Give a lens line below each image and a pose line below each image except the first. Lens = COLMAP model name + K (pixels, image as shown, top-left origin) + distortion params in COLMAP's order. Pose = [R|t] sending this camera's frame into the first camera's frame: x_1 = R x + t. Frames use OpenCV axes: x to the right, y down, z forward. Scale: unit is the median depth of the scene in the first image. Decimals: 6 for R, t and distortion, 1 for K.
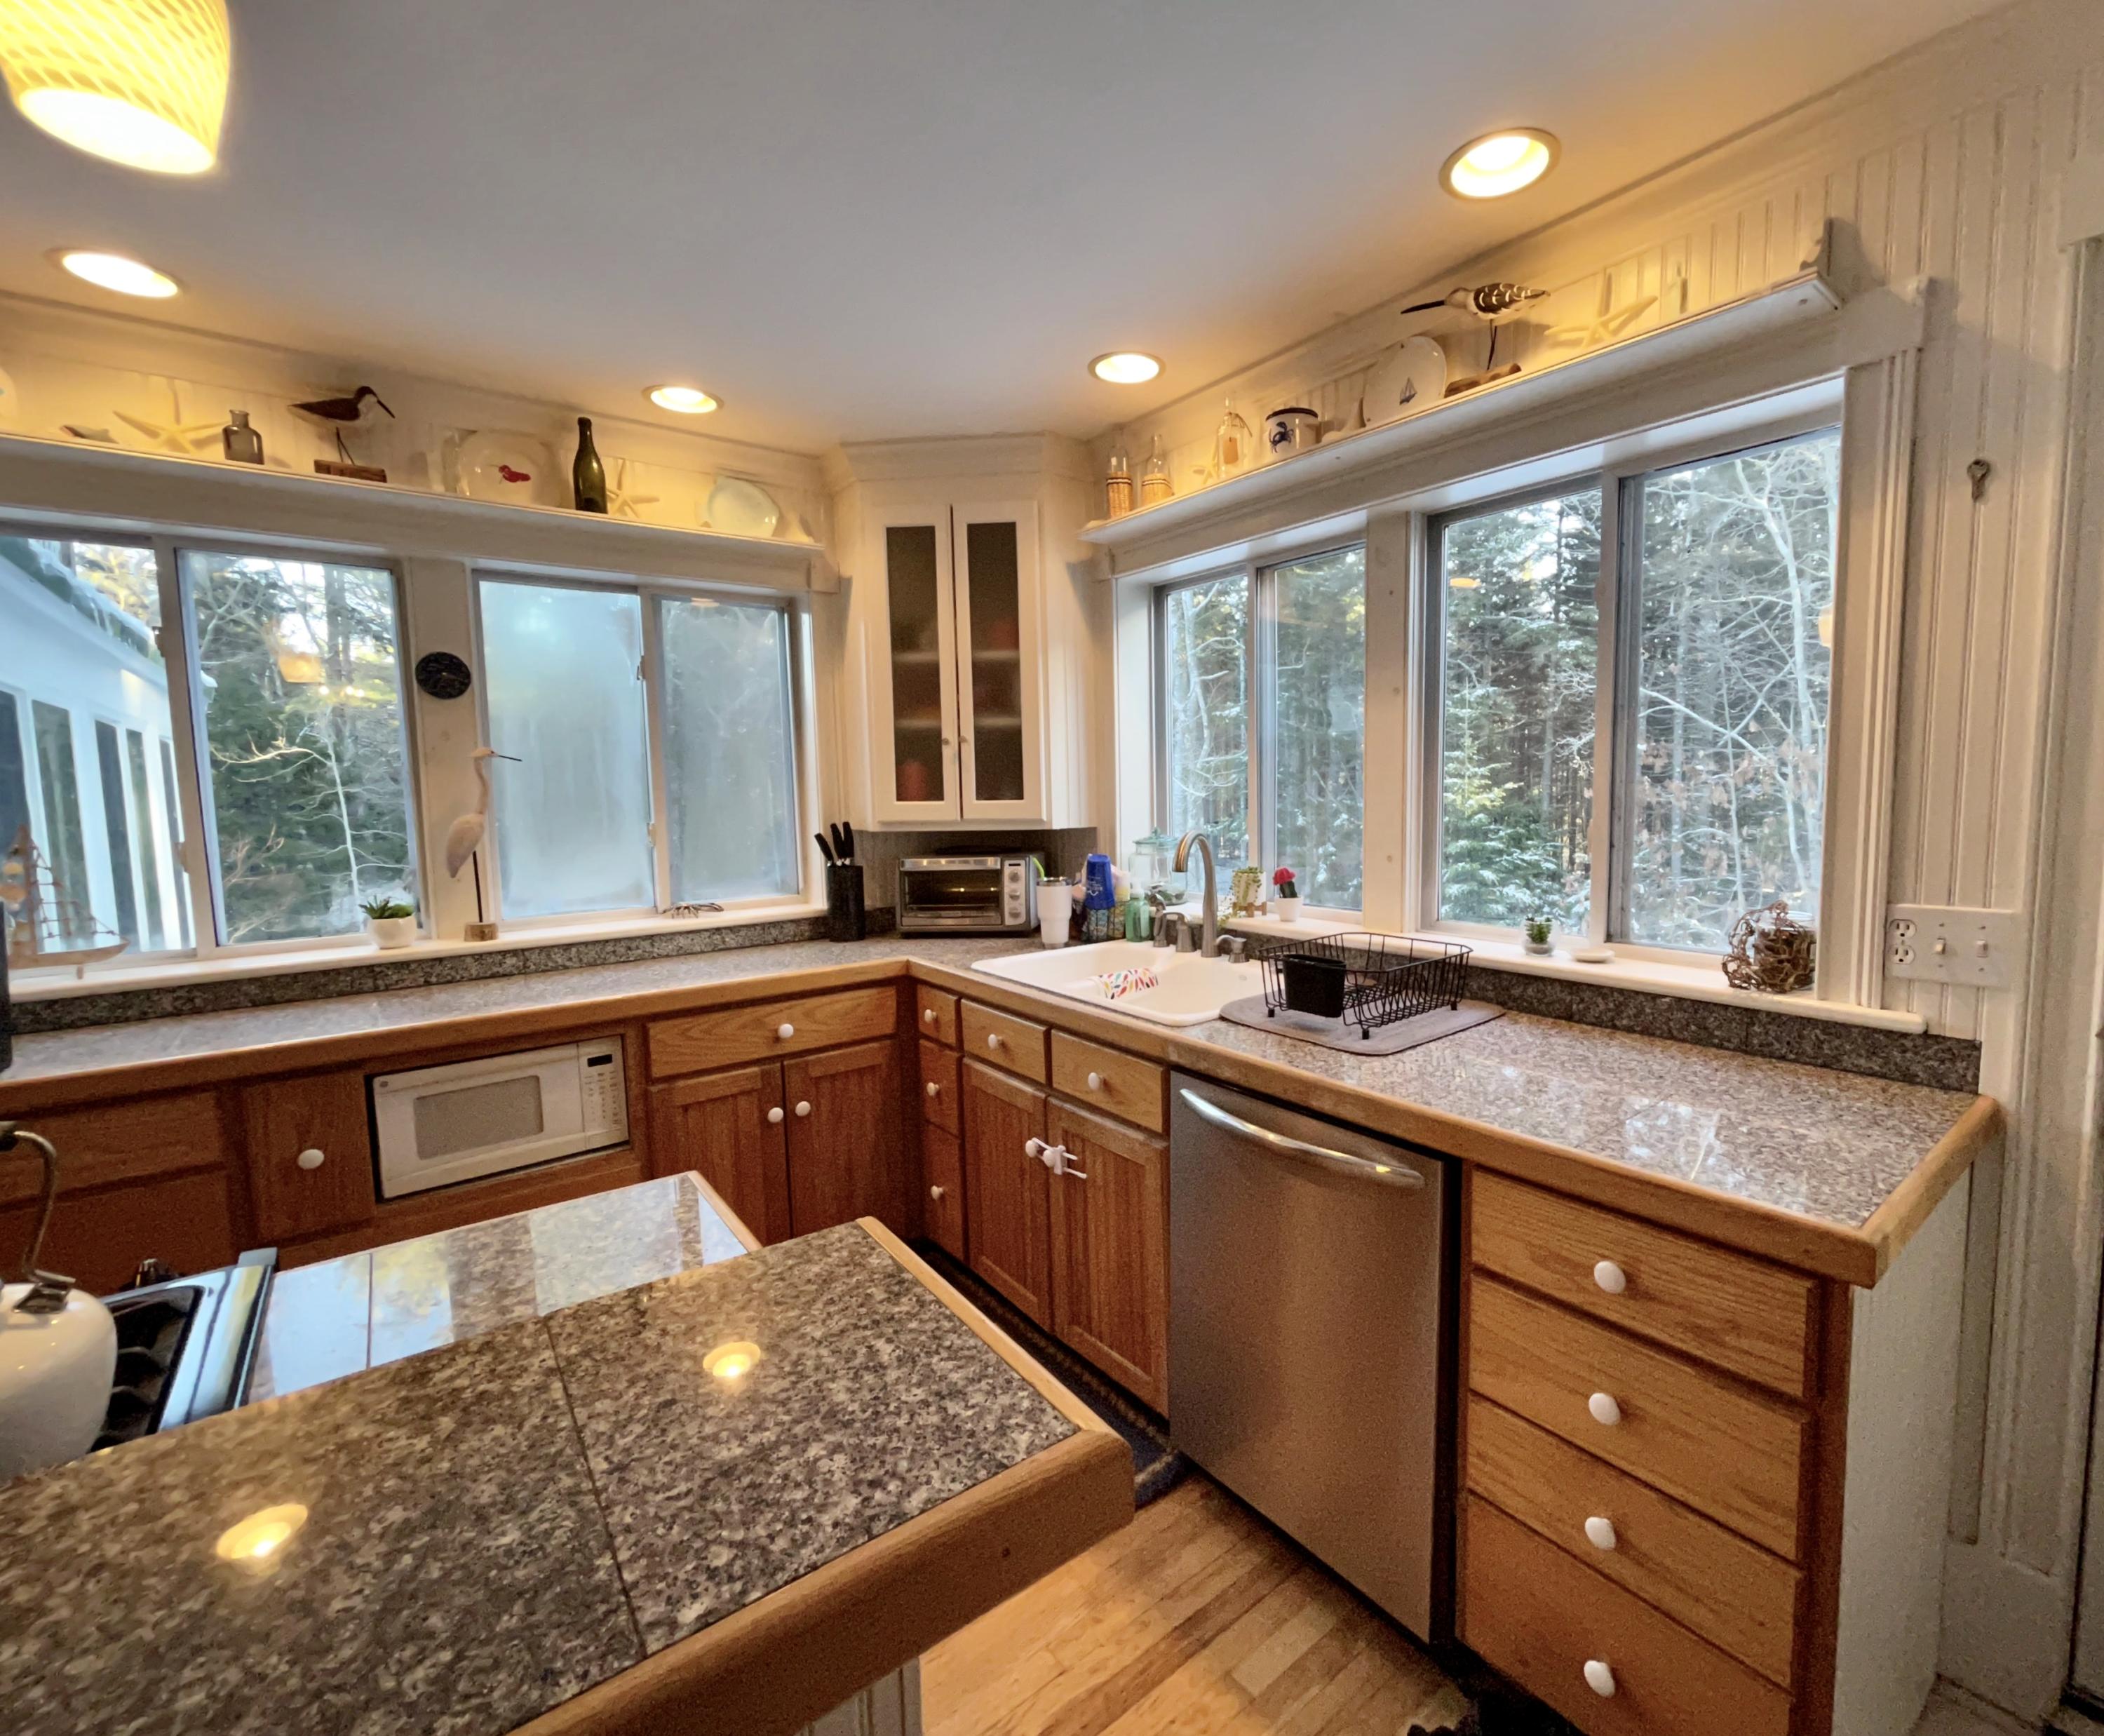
lens RADIAL K [[945.7, 0, 1143.3], [0, 945.7, 869.1], [0, 0, 1]] dist [0.000040, 0.000130]
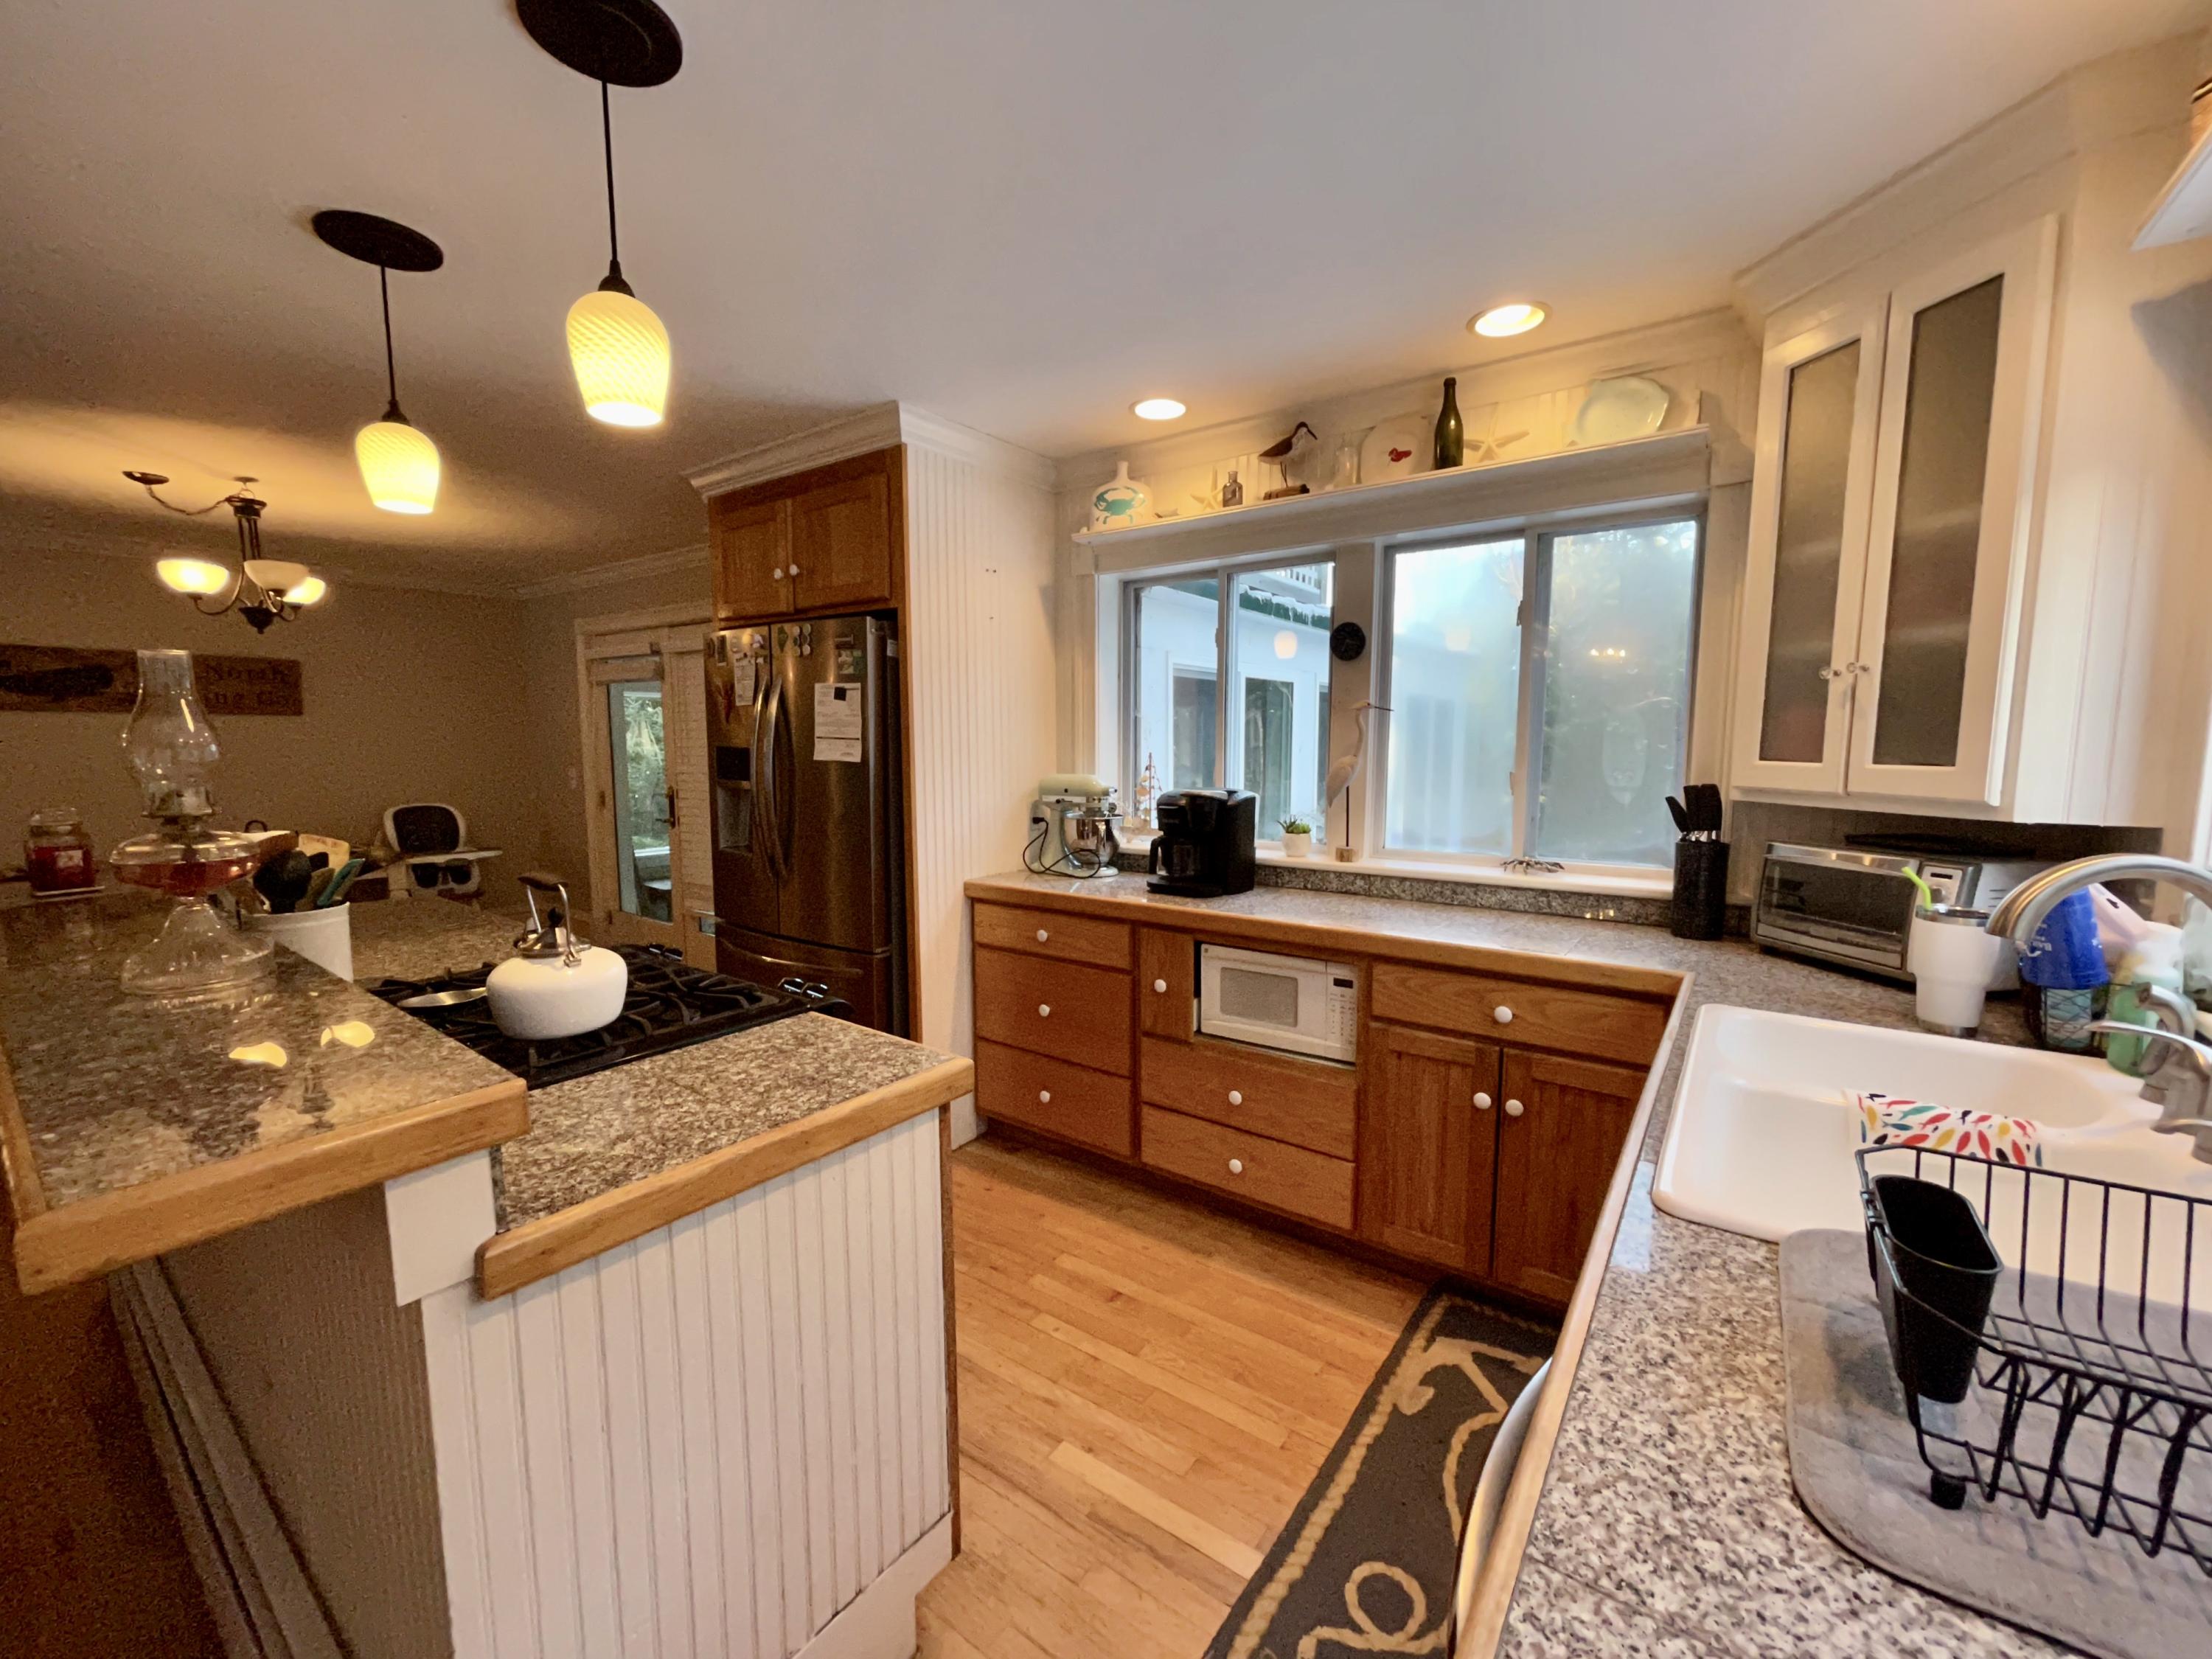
lens RADIAL K [[884.8, 0, 1113.8], [0, 884.8, 831.0], [0, 0, 1]] dist [-0.001268, -0.000553]
pose [[0.259723, 0.118306, -0.958409, 0.275580], [-0.090801, 0.991062, 0.097730, -0.042787], [0.961405, 0.061642, 0.268143, 0.383597]]
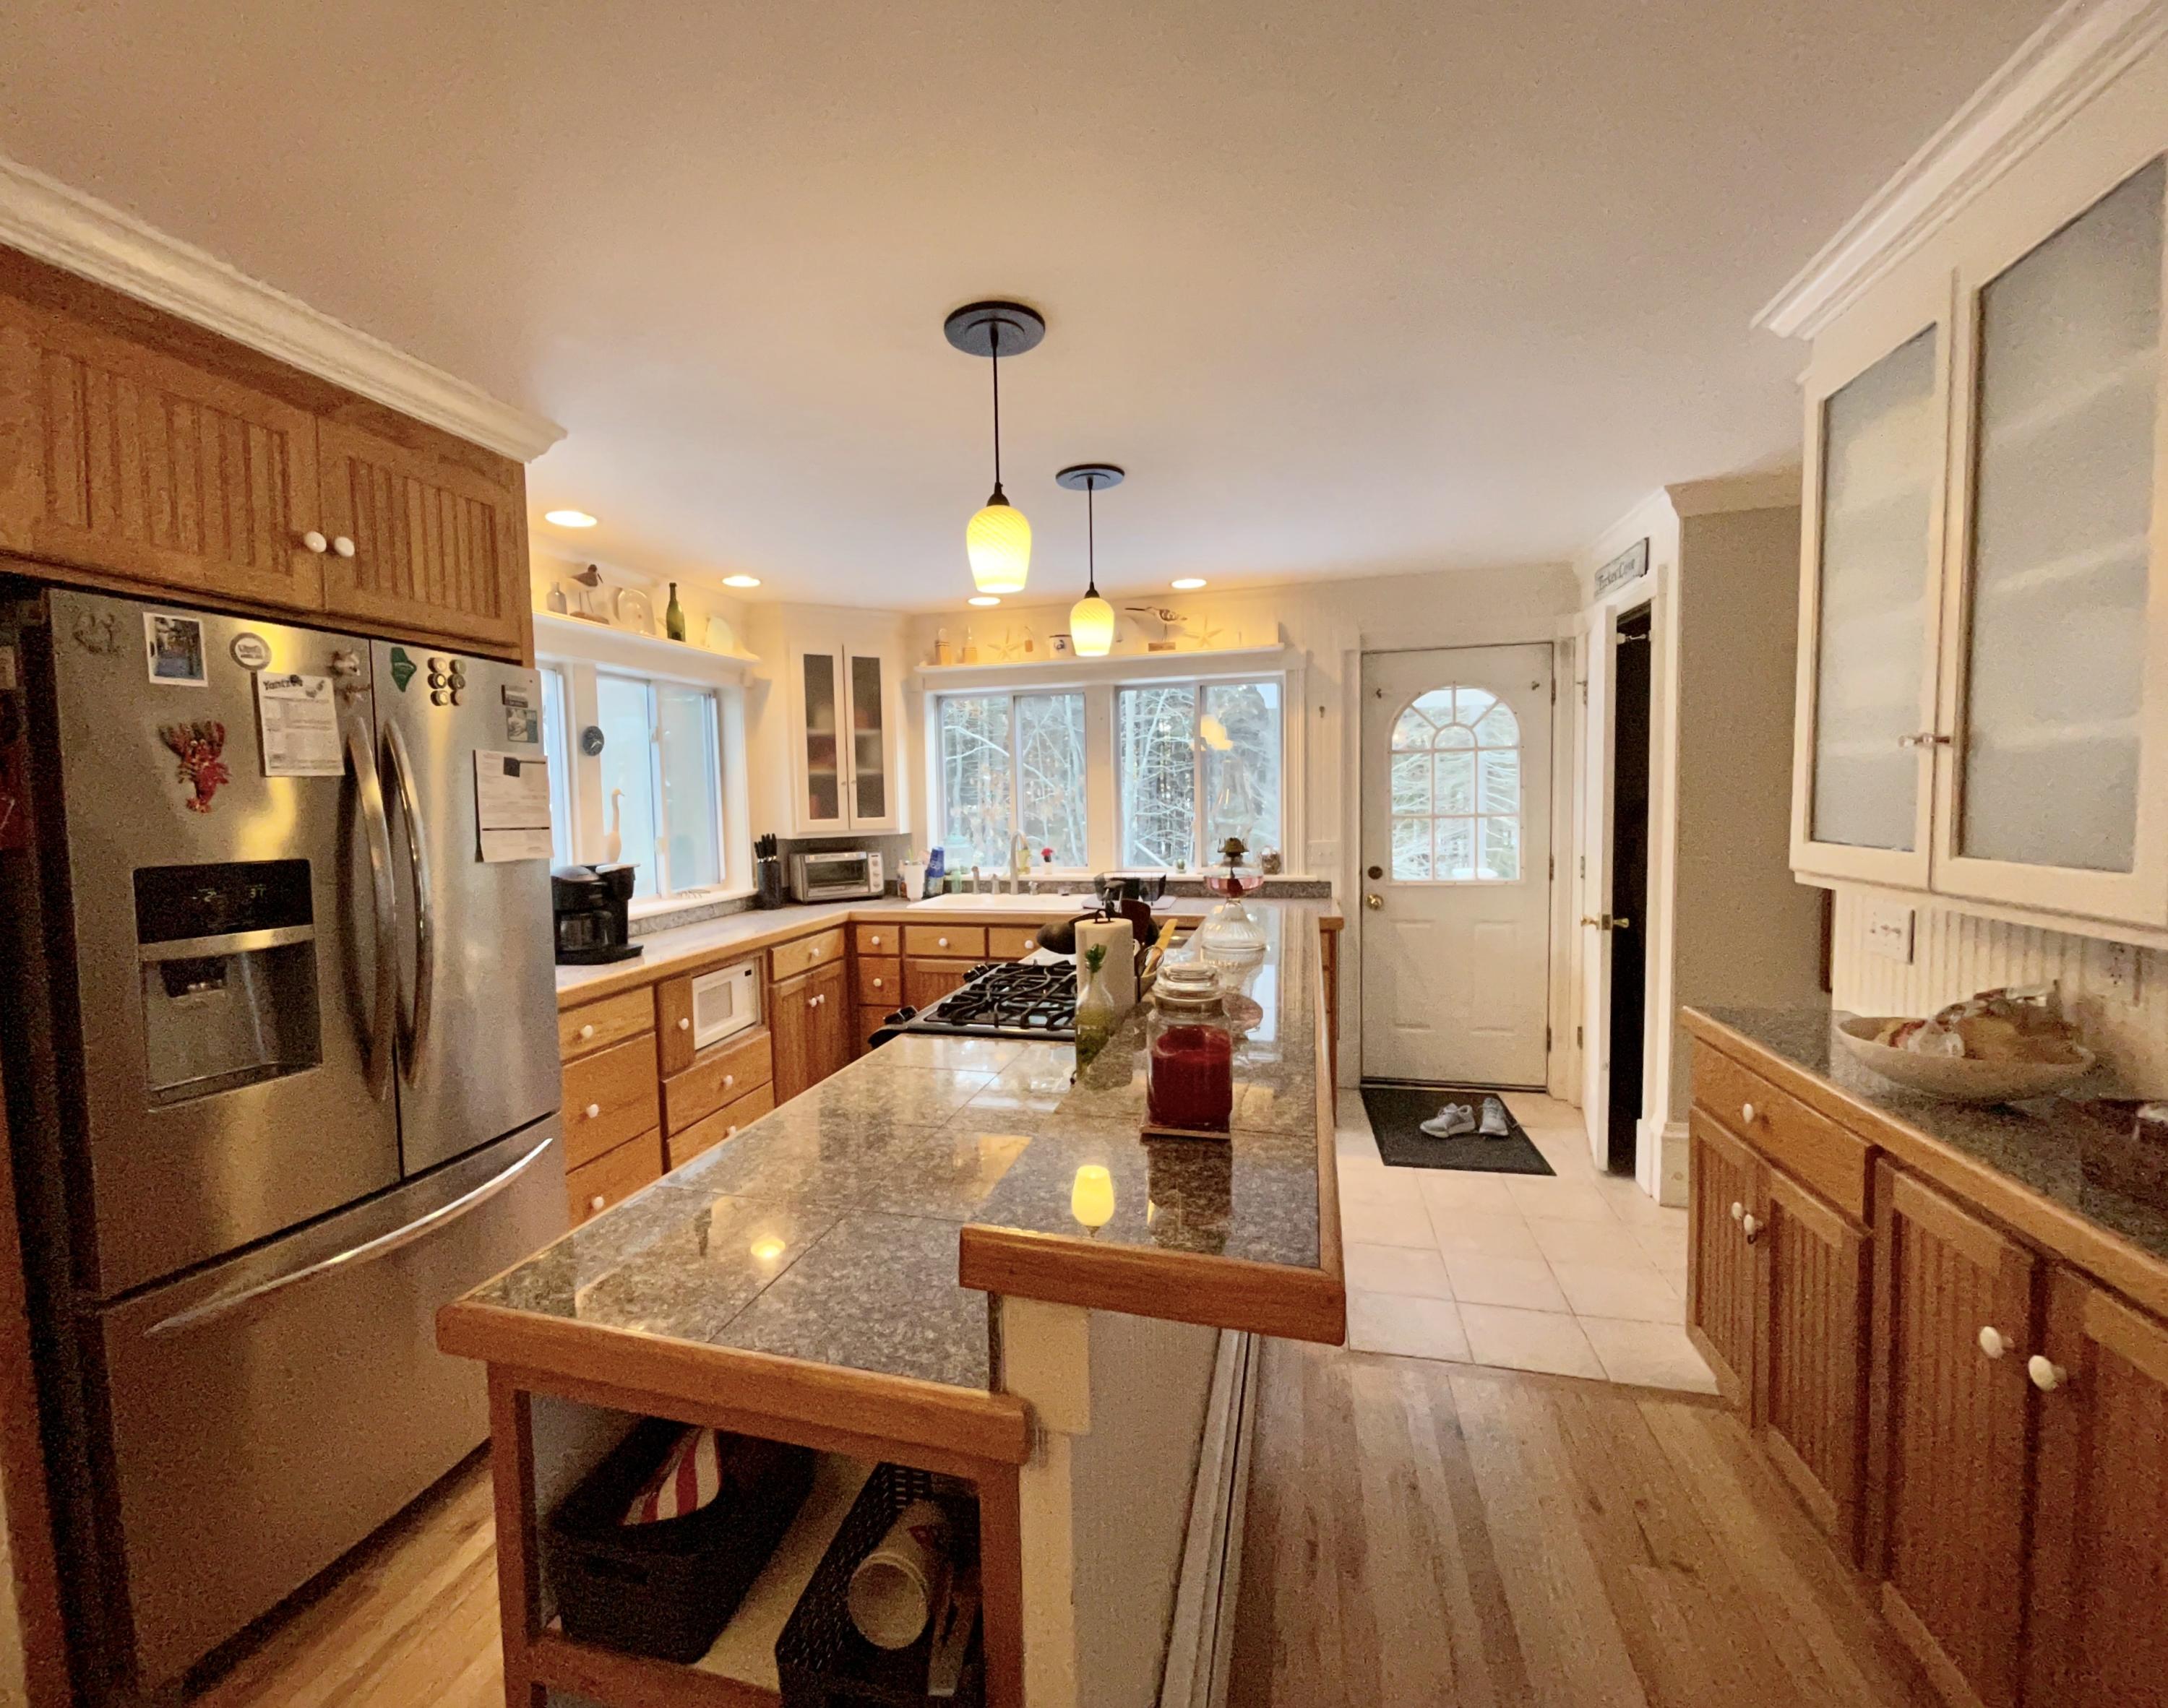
lens RADIAL K [[949.2, 0, 967.8], [0, 949.2, 852.4], [0, 0, 1]] dist [-0.000318, -0.000023]
pose [[0.847081, -0.038239, 0.530086, -0.963180], [0.061487, 0.997762, -0.026280, 0.047192], [-0.527895, 0.054854, 0.847536, -0.562874]]
